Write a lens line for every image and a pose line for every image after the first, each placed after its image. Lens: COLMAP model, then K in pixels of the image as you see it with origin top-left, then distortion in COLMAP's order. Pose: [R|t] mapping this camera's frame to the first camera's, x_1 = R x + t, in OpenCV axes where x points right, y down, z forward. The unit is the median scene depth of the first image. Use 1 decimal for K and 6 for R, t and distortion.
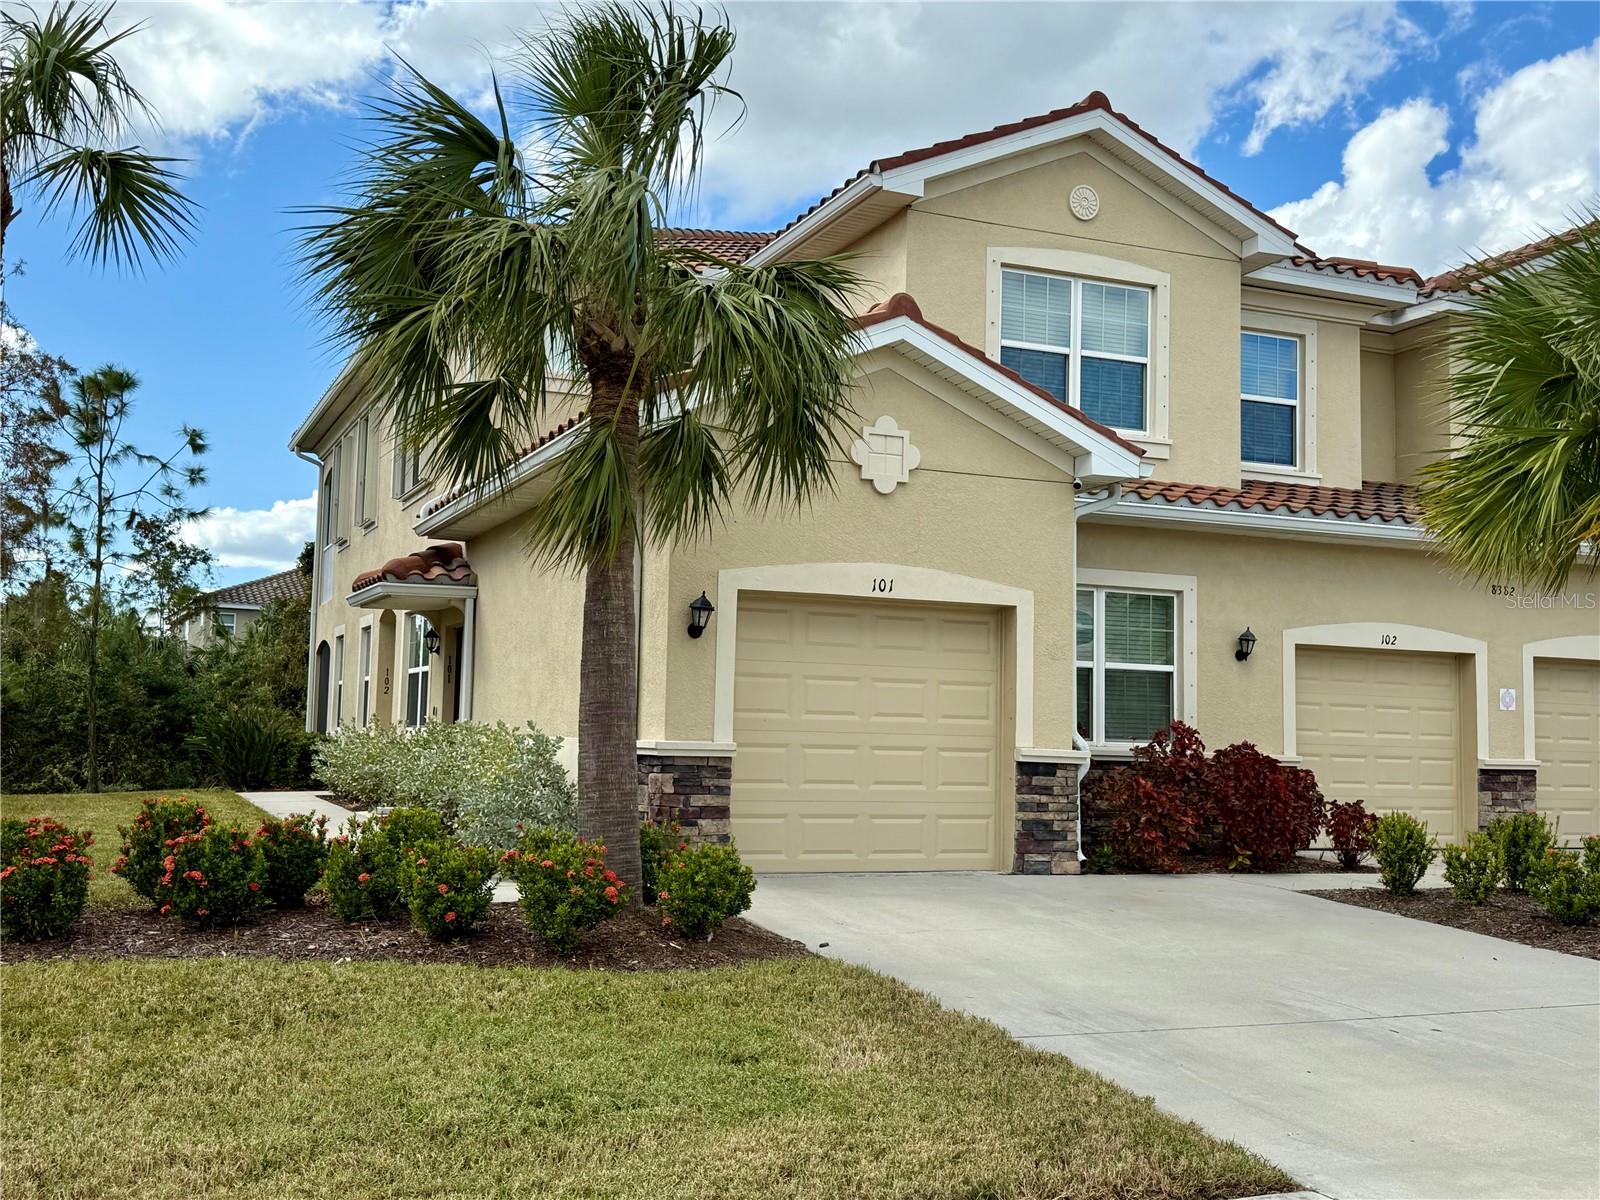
lens RADIAL K [[1652.8, 0, 798.1], [0, 1652.8, 598.1], [0, 0, 1]] dist [0.088002, 0.000000]
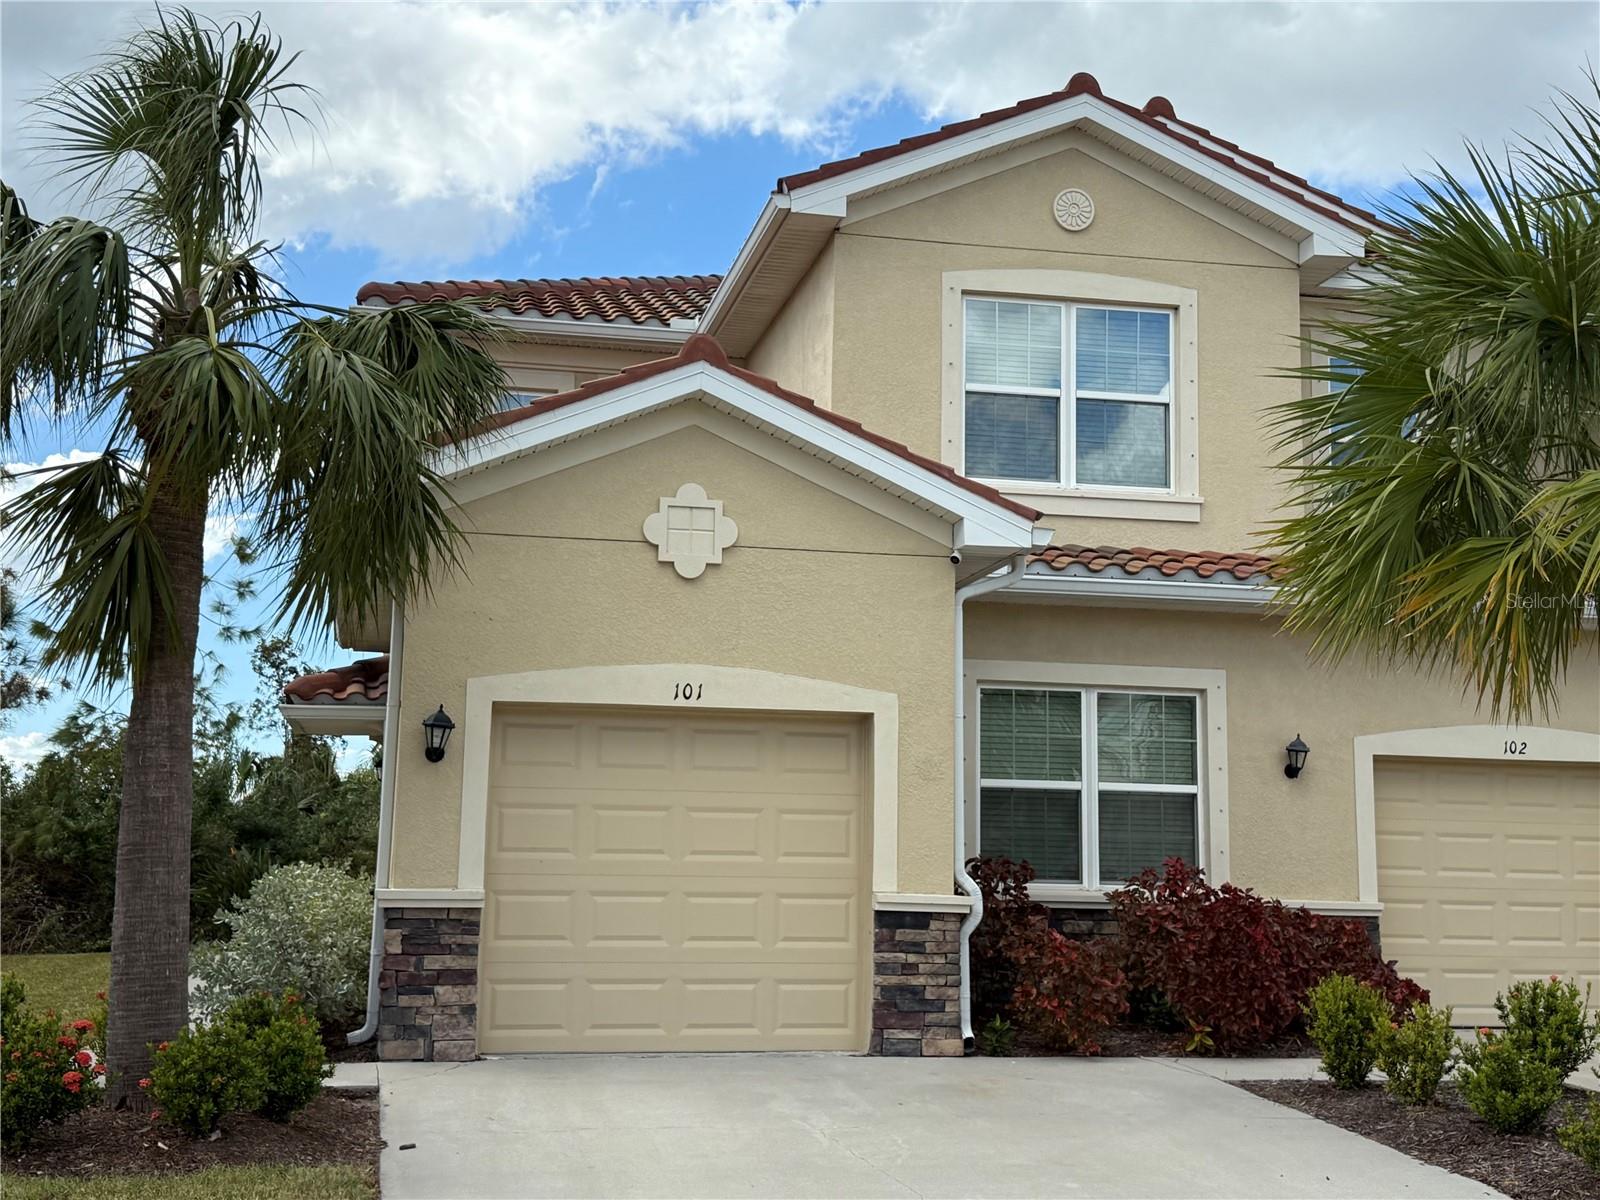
lens RADIAL K [[1969.5, 0, 801.2], [0, 1969.5, 593.3], [0, 0, 1]] dist [0.106236, 0.000000]
pose [[0.980664, -0.036203, -0.192320, 0.277925], [0.024274, 0.997653, -0.064022, 0.007043], [0.194186, 0.058116, 0.979242, 0.059986]]
